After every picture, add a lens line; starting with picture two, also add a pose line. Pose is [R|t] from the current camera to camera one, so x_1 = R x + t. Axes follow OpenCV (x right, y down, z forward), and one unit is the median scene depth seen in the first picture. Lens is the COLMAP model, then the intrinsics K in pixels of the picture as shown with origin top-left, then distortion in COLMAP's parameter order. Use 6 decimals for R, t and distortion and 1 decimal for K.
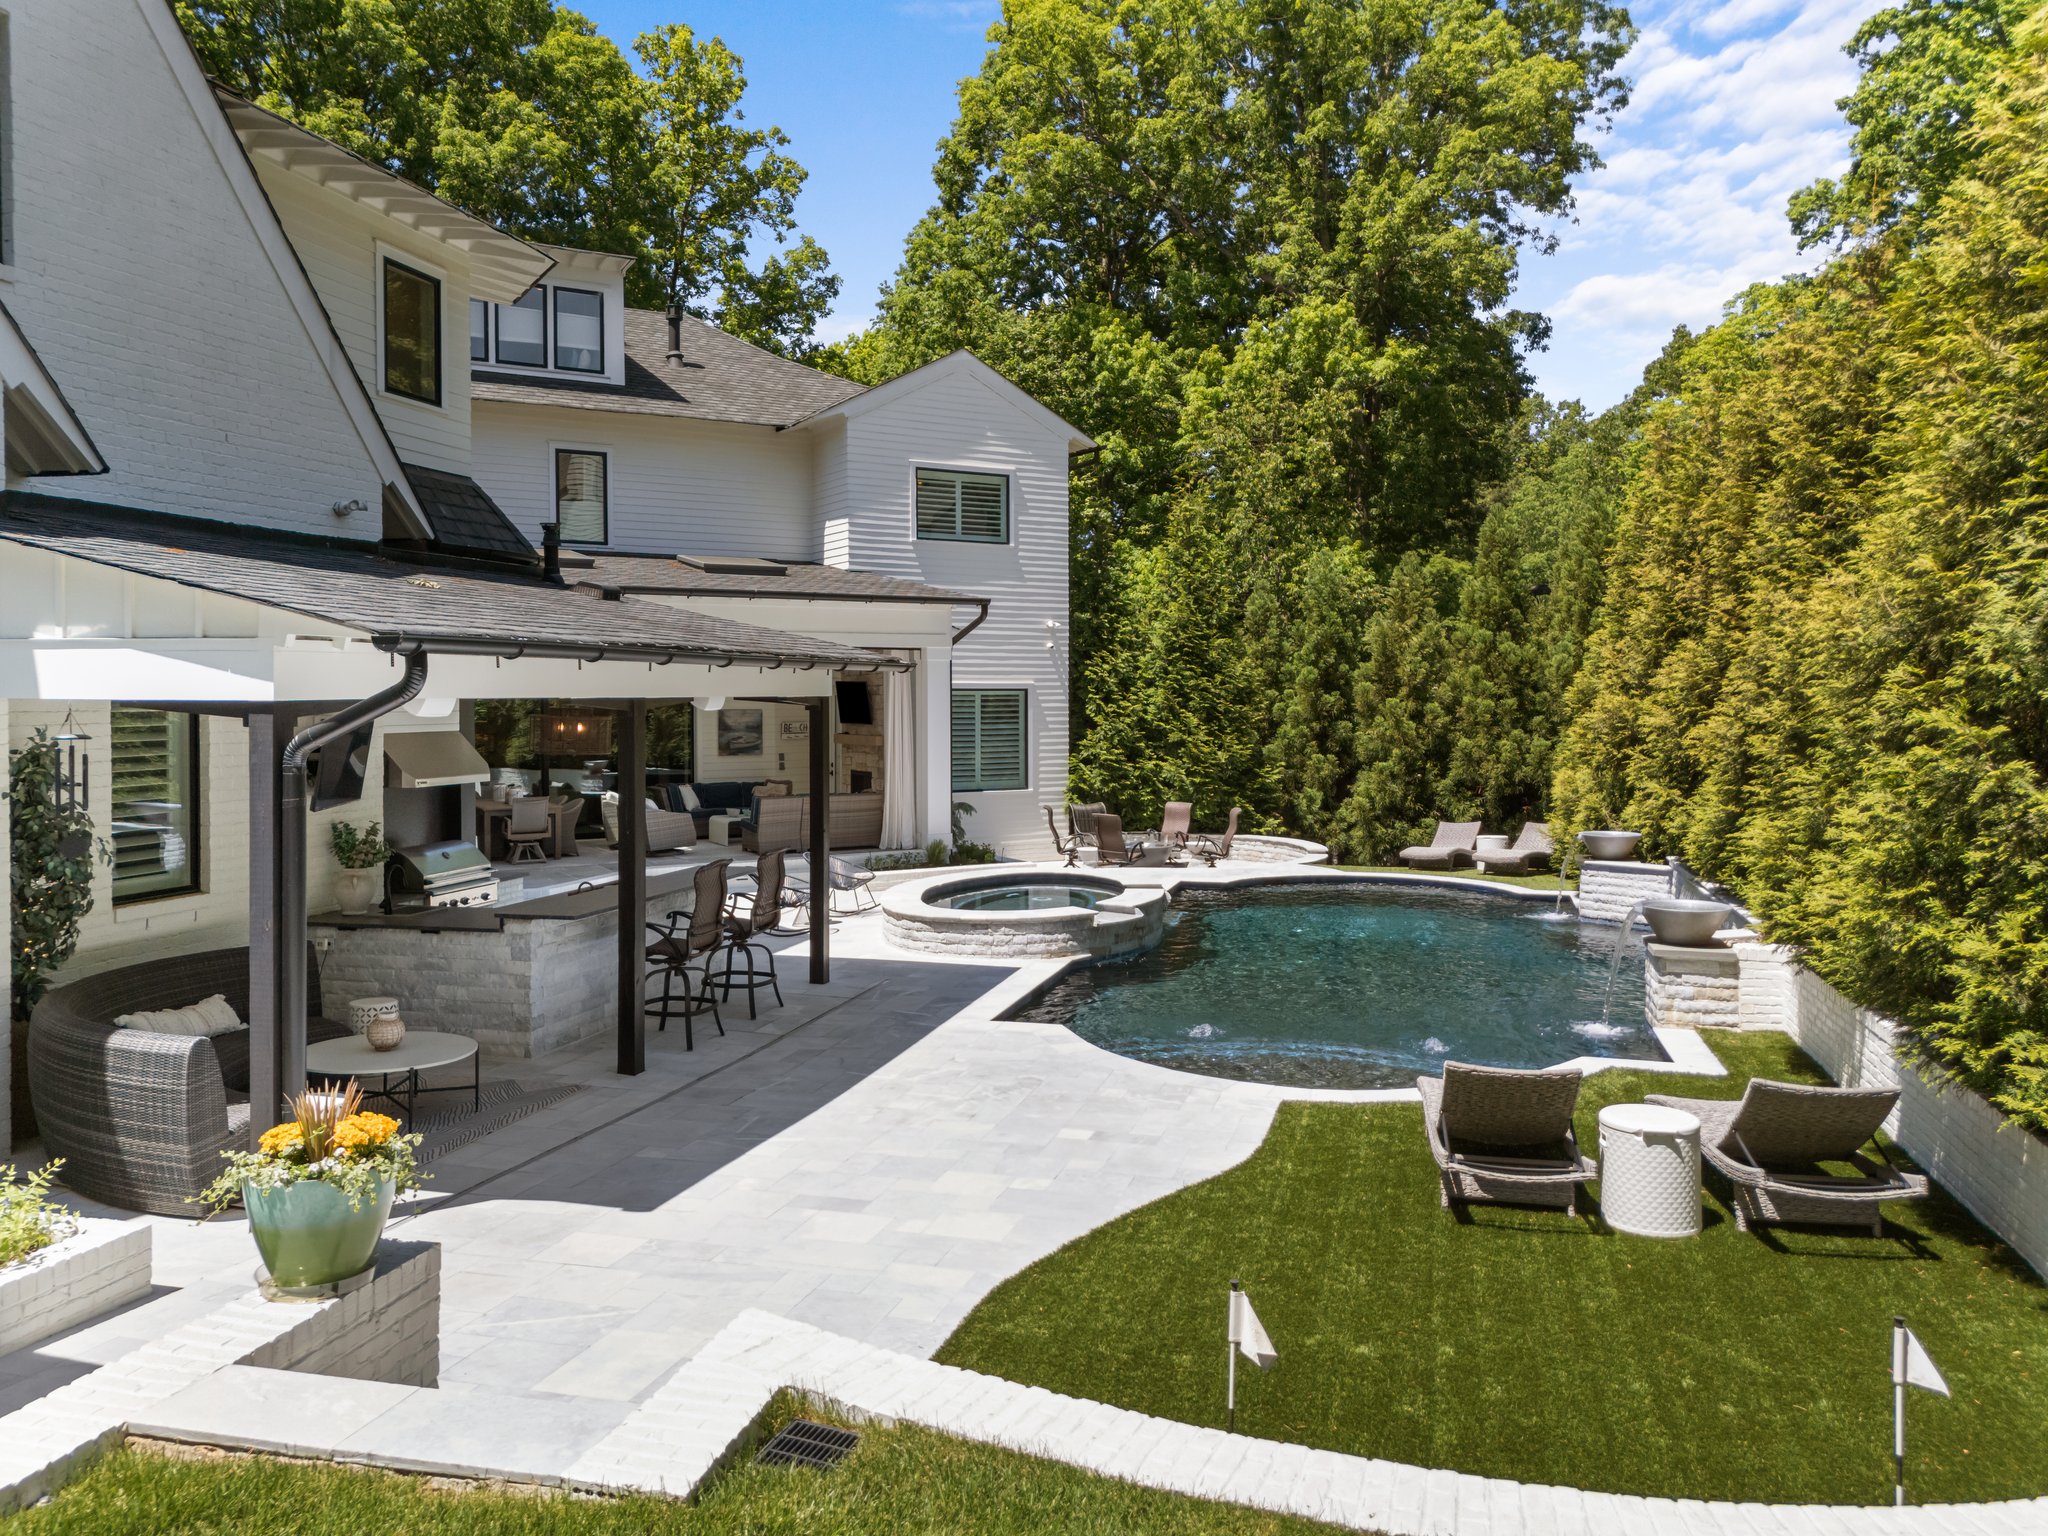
lens RADIAL K [[1555.7, 0, 1024.0], [0, 1555.7, 768.0], [0, 0, 1]] dist [0.031259, 0.000548]
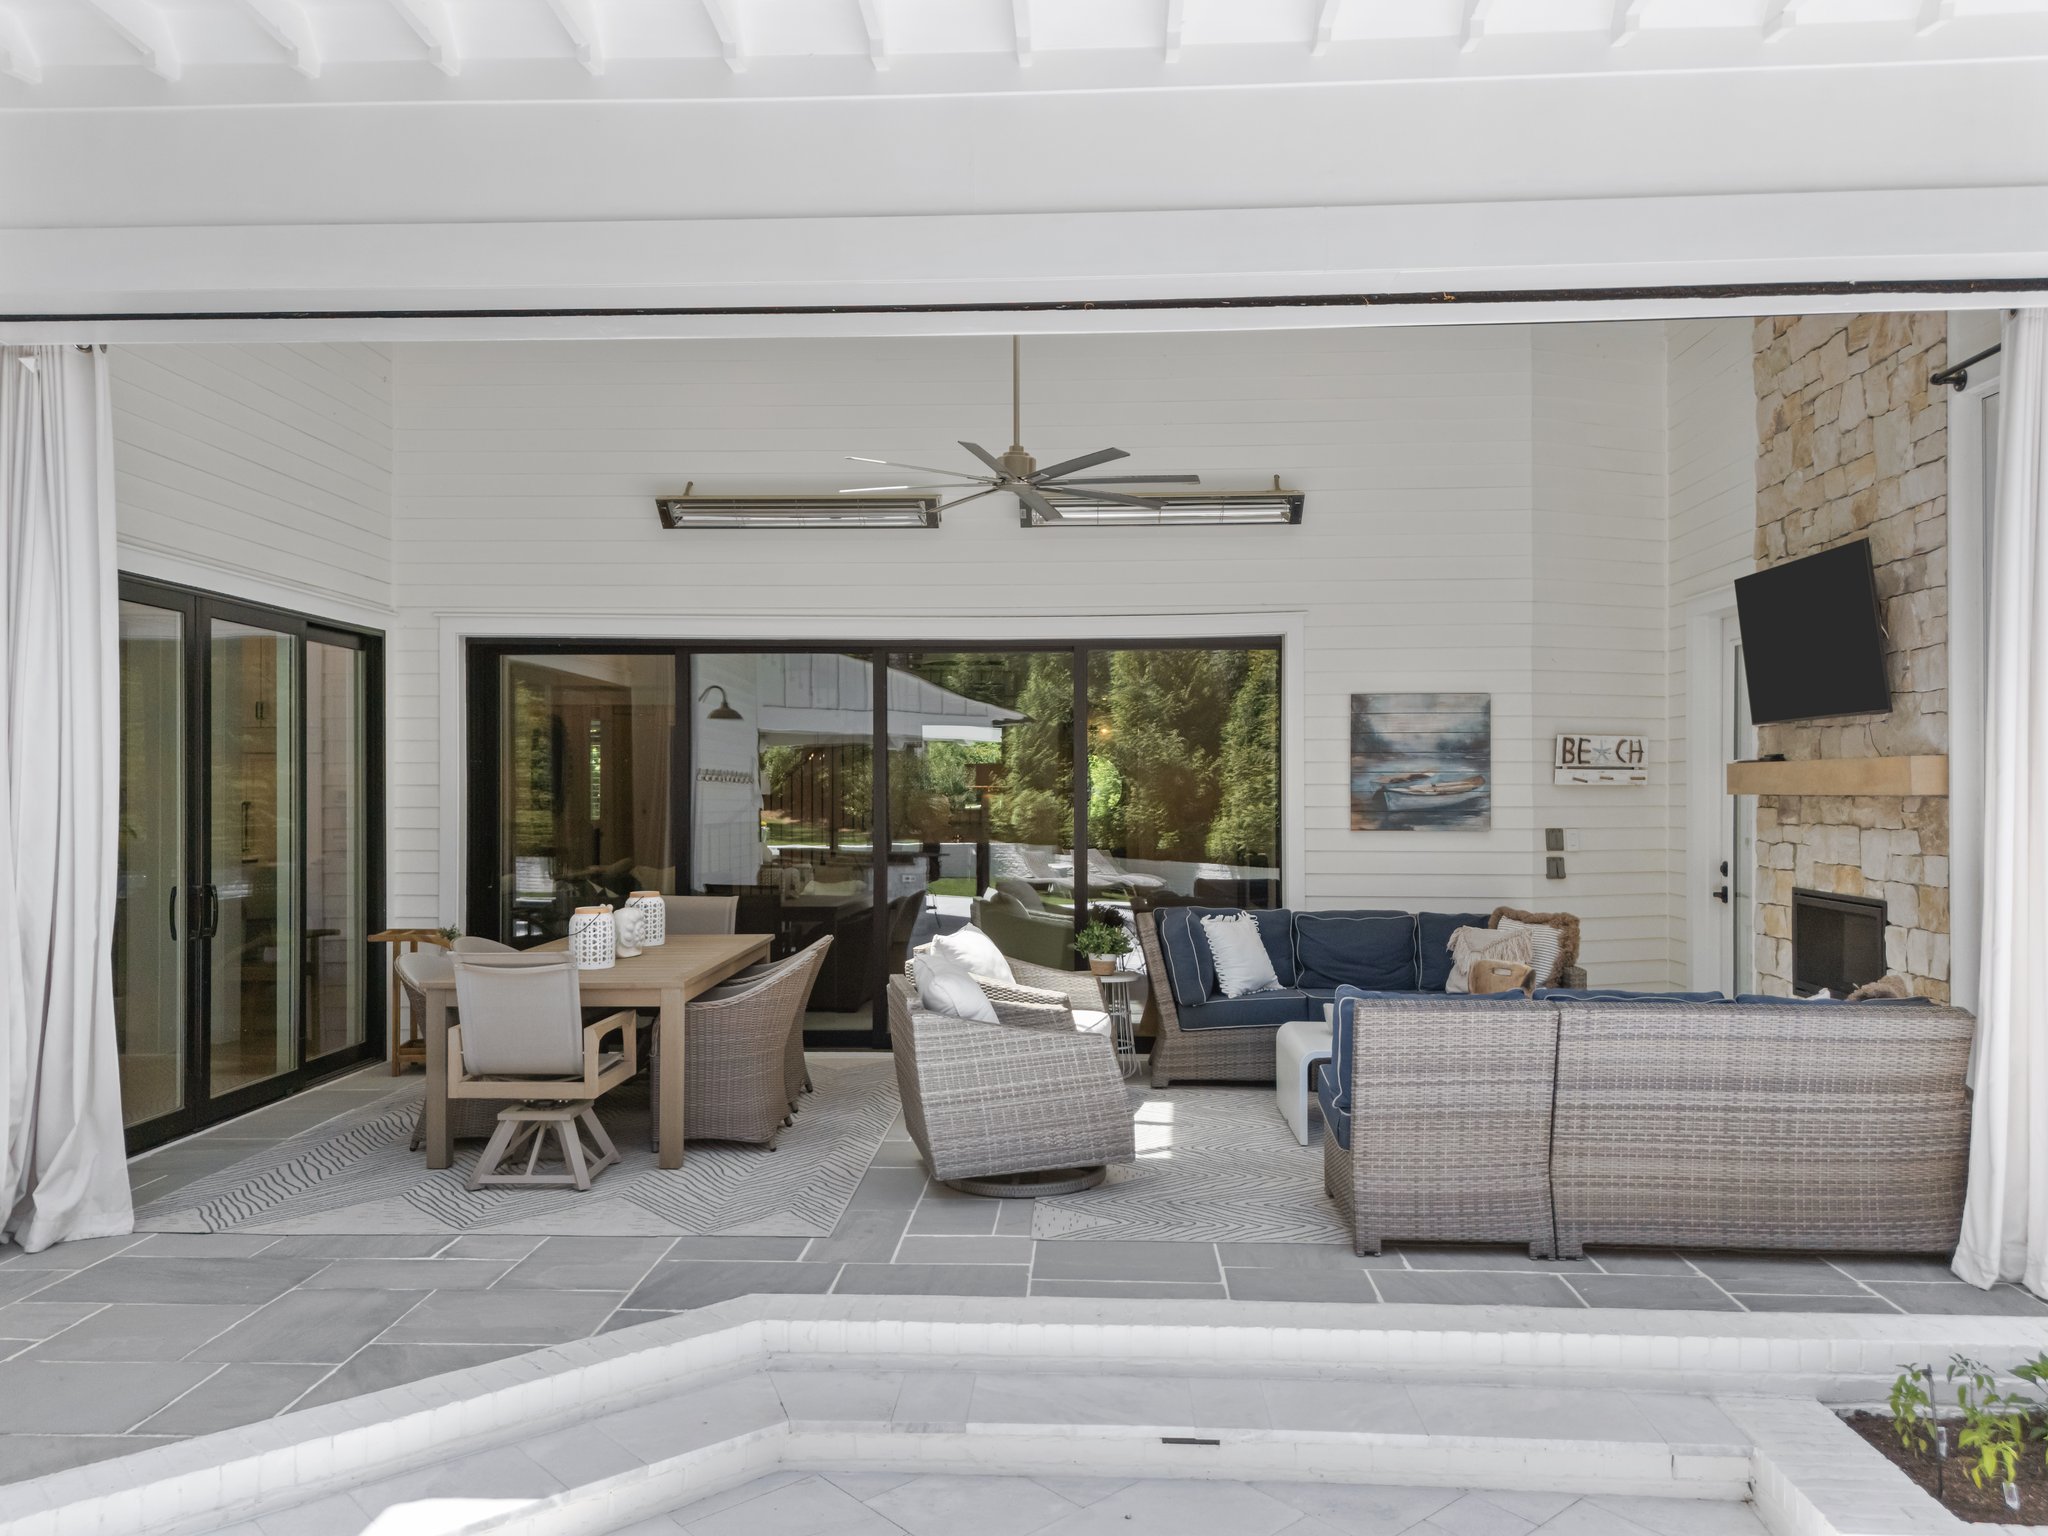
lens RADIAL K [[1555.7, 0, 1024.0], [0, 1555.7, 768.0], [0, 0, 1]] dist [0.031259, 0.000548]
pose [[0.835511, -0.008470, -0.549408, -0.068009], [-0.026006, 0.998151, -0.054937, -0.001189], [0.548858, 0.060188, 0.833746, 0.645530]]
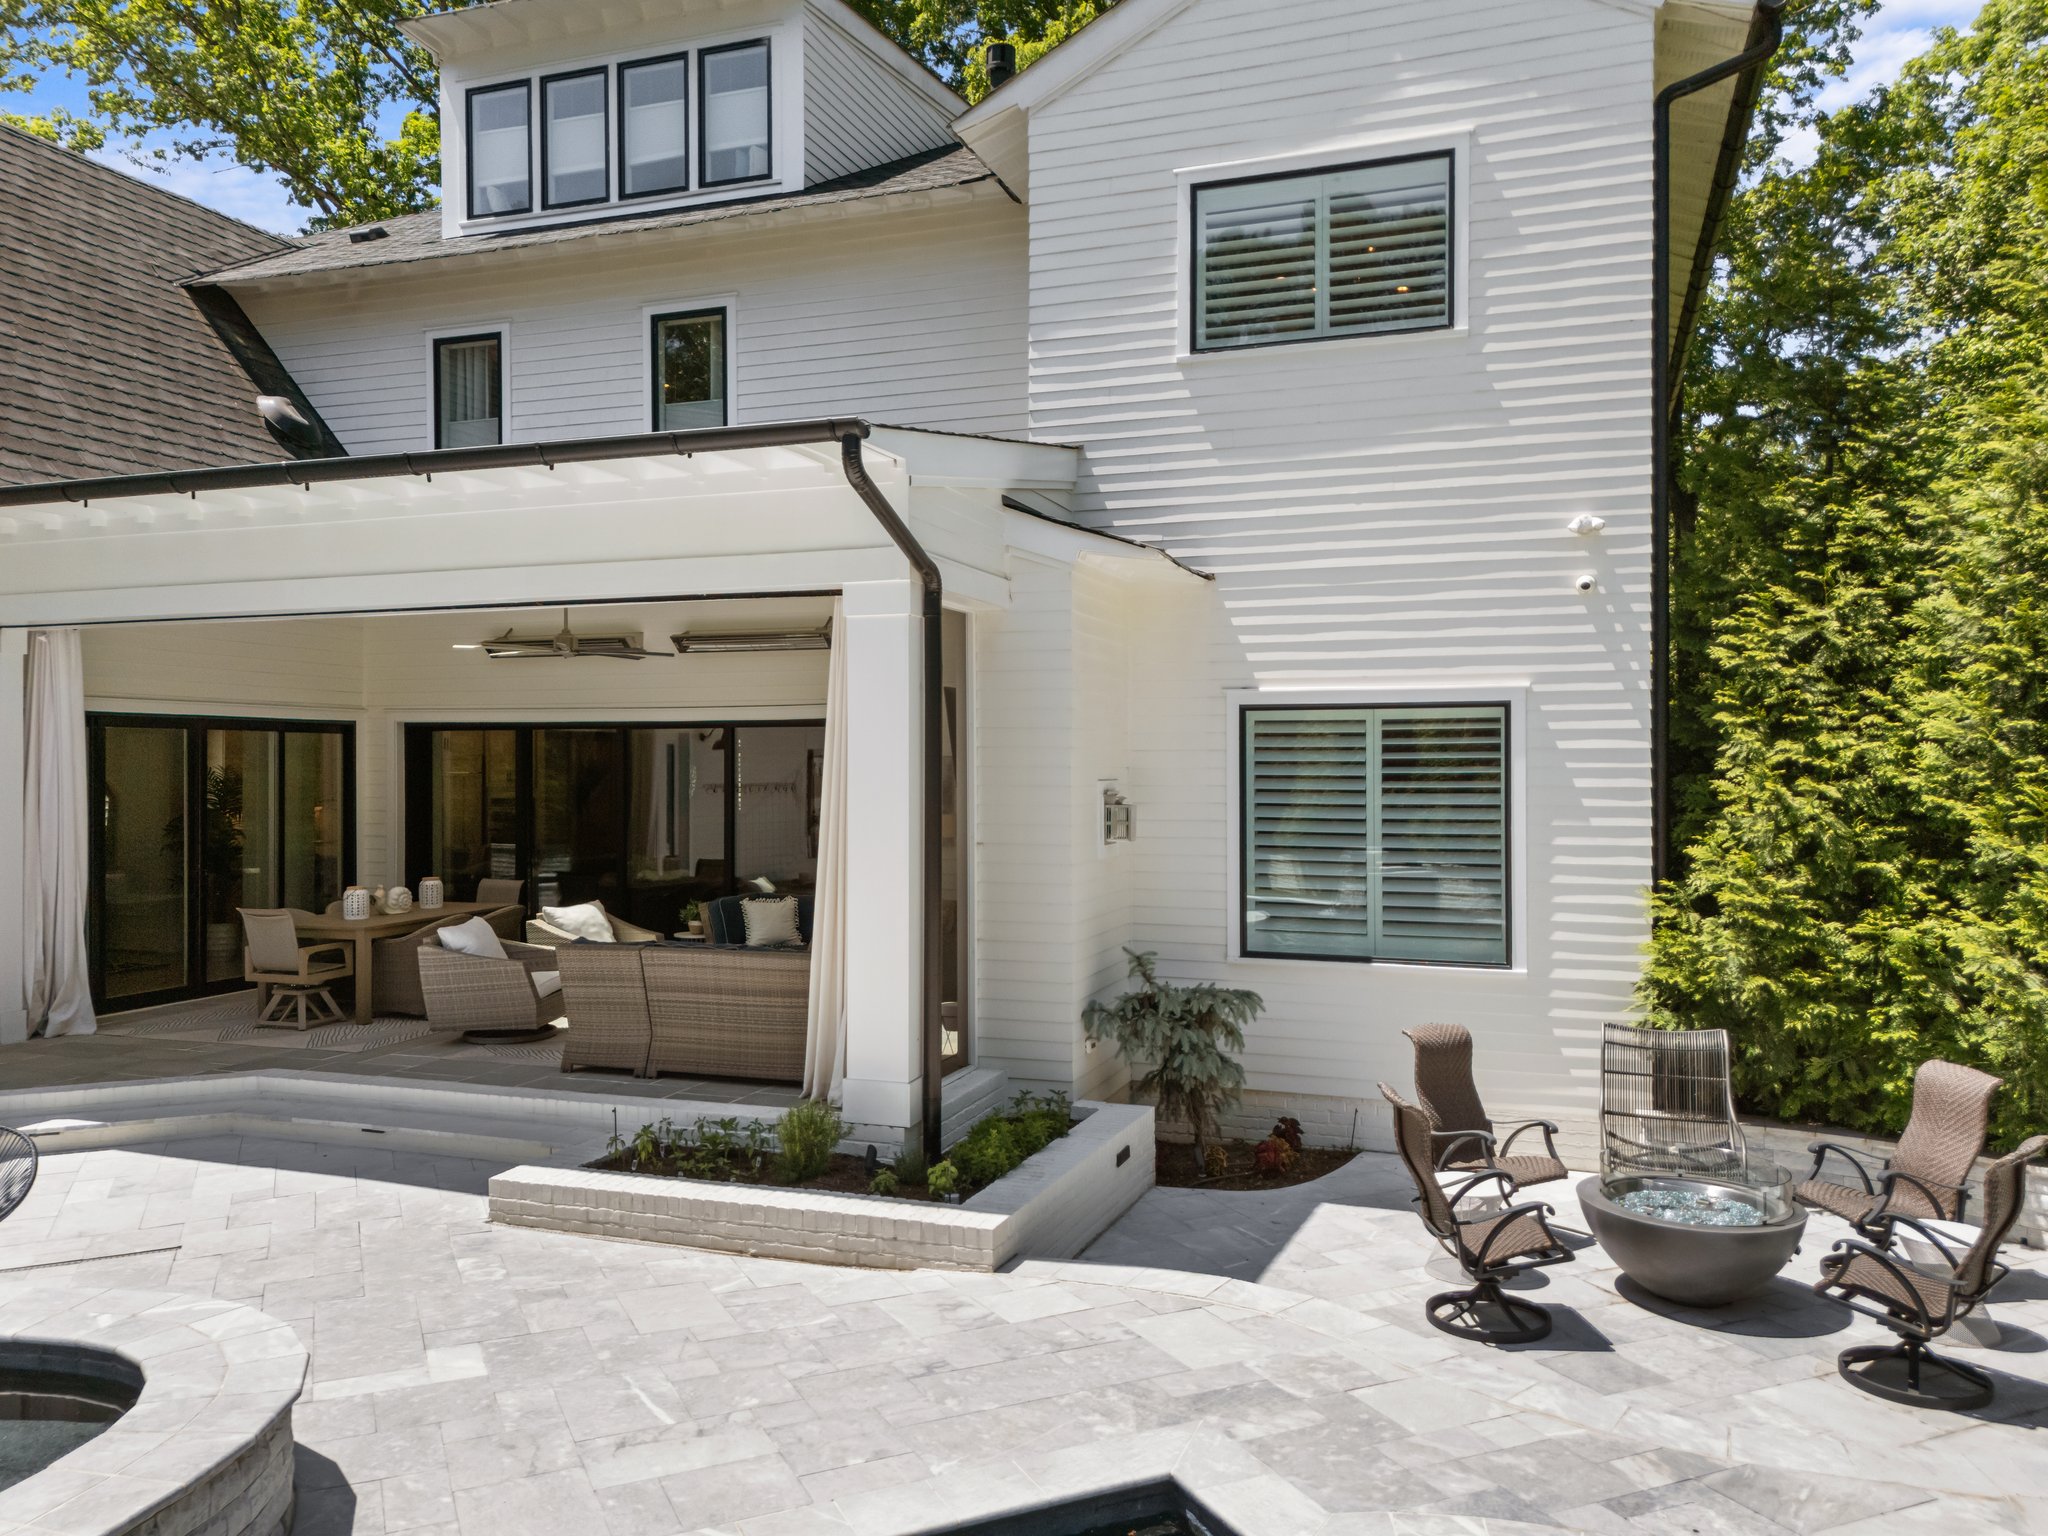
lens RADIAL K [[1555.7, 0, 1024.0], [0, 1555.7, 768.0], [0, 0, 1]] dist [0.031259, 0.000548]
pose [[0.634420, -0.003419, -0.772981, 0.219751], [-0.038847, 0.998586, -0.036300, -0.016862], [0.772012, 0.053058, 0.633390, 0.674229]]
